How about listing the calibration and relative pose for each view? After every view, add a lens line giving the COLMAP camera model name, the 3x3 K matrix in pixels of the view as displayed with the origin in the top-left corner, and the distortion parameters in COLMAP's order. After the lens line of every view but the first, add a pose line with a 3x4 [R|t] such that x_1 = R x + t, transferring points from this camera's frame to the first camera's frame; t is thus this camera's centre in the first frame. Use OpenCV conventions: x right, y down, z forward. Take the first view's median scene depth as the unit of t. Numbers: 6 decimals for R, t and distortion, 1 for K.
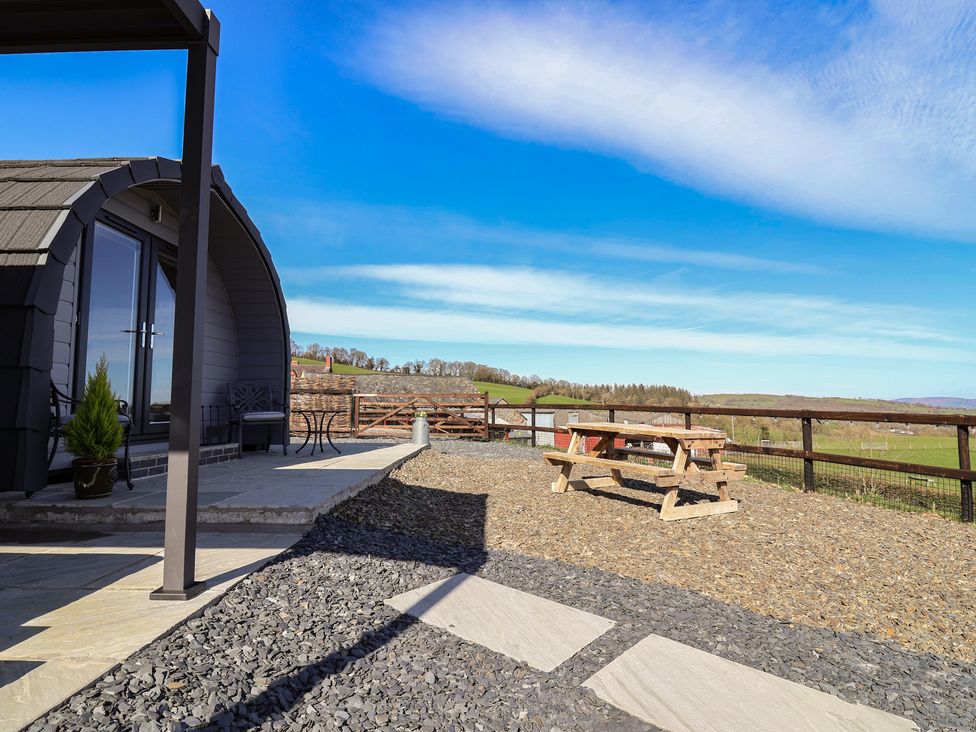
lens RADIAL K [[521.0, 0, 485.7], [0, 521.0, 362.9], [0, 0, 1]] dist [0.001970, -0.013319]
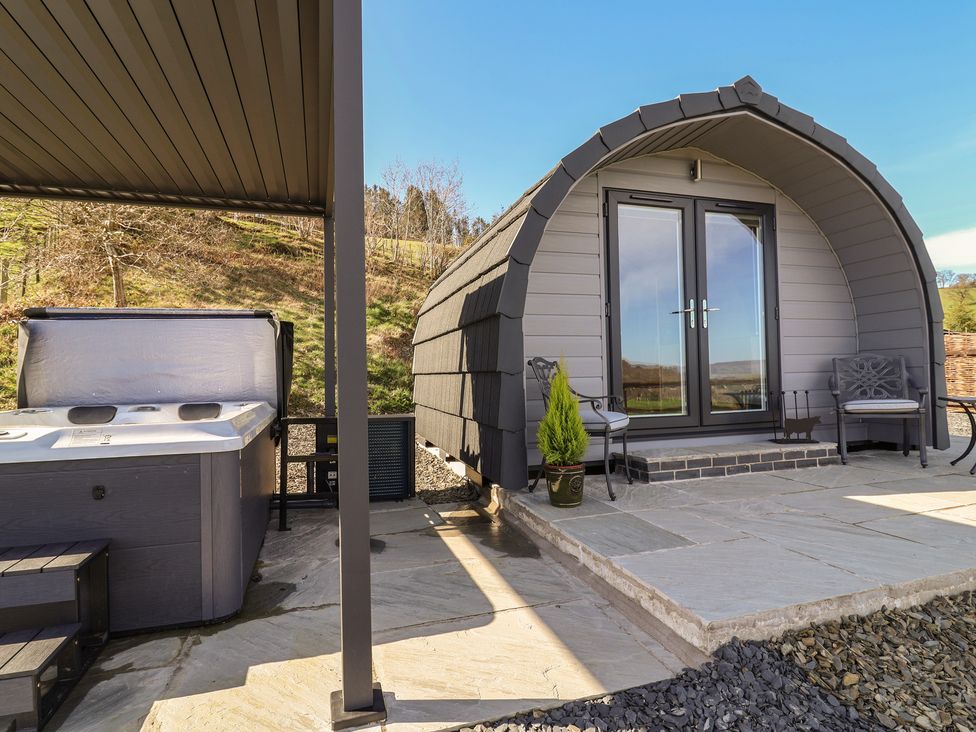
lens RADIAL K [[521.0, 0, 485.7], [0, 521.0, 362.9], [0, 0, 1]] dist [0.001970, -0.013319]
pose [[0.314126, -0.023773, -0.949084, 0.068855], [0.099495, 0.995006, 0.008008, -0.012804], [0.944153, -0.096945, 0.314922, 0.380389]]
